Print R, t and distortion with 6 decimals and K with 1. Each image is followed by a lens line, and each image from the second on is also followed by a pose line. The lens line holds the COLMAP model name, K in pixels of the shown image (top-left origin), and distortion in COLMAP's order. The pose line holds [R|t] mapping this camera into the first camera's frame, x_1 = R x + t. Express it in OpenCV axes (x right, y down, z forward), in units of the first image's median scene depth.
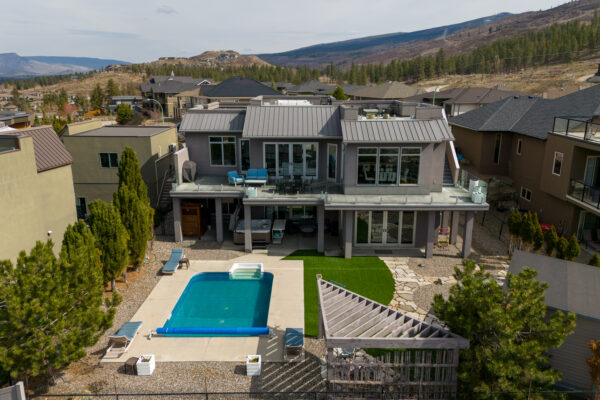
lens RADIAL K [[439.4, 0, 300.1], [0, 439.4, 190.9], [0, 0, 1]] dist [0.076891, -0.068785]
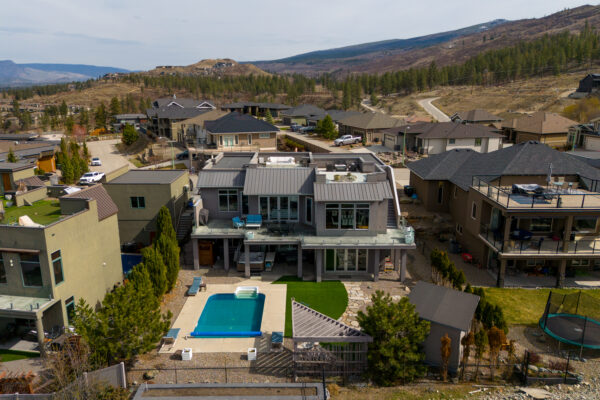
lens RADIAL K [[441.3, 0, 300.0], [0, 441.3, 200.0], [0, 0, 1]] dist [0.080438, -0.068326]
pose [[0.999977, -0.004482, 0.005056, 0.040403], [0.004439, 0.999955, 0.008427, -0.114657], [-0.005093, -0.008404, 0.999952, -0.385229]]
